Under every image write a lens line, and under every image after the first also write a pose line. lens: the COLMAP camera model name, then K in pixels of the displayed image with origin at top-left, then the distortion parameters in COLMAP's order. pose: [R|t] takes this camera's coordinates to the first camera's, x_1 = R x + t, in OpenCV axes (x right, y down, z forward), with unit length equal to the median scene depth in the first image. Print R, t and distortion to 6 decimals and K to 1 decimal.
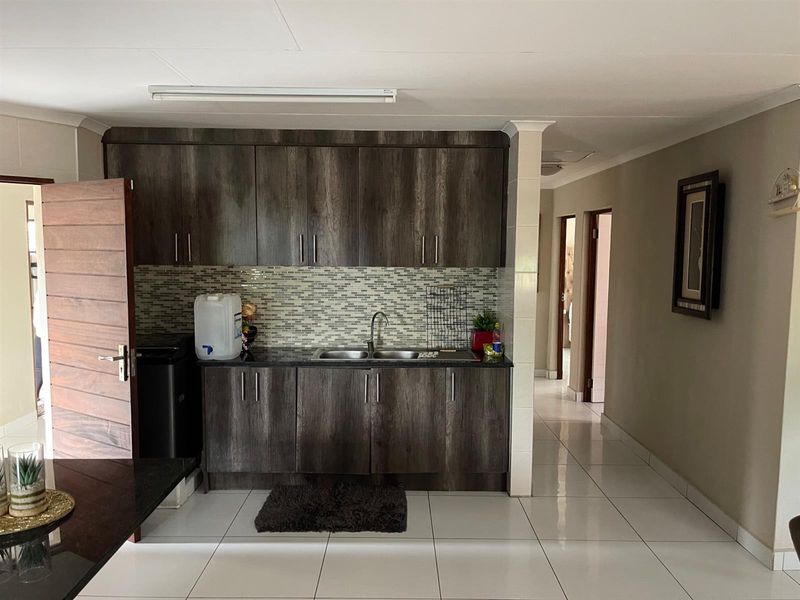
lens RADIAL K [[598.1, 0, 406.0], [0, 598.1, 298.8], [0, 0, 1]] dist [0.053375, -0.071360]
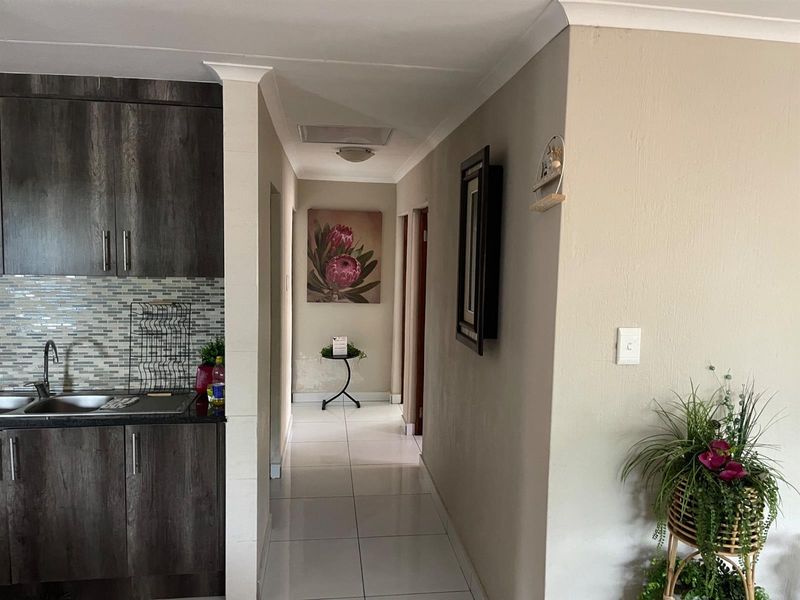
lens RADIAL K [[598.1, 0, 418.8], [0, 598.1, 303.0], [0, 0, 1]] dist [0.053375, -0.071360]
pose [[0.989595, 0.000937, 0.143880, 0.286879], [-0.001240, 0.999997, 0.002015, -0.024391], [-0.143878, -0.002172, 0.989593, 0.266801]]
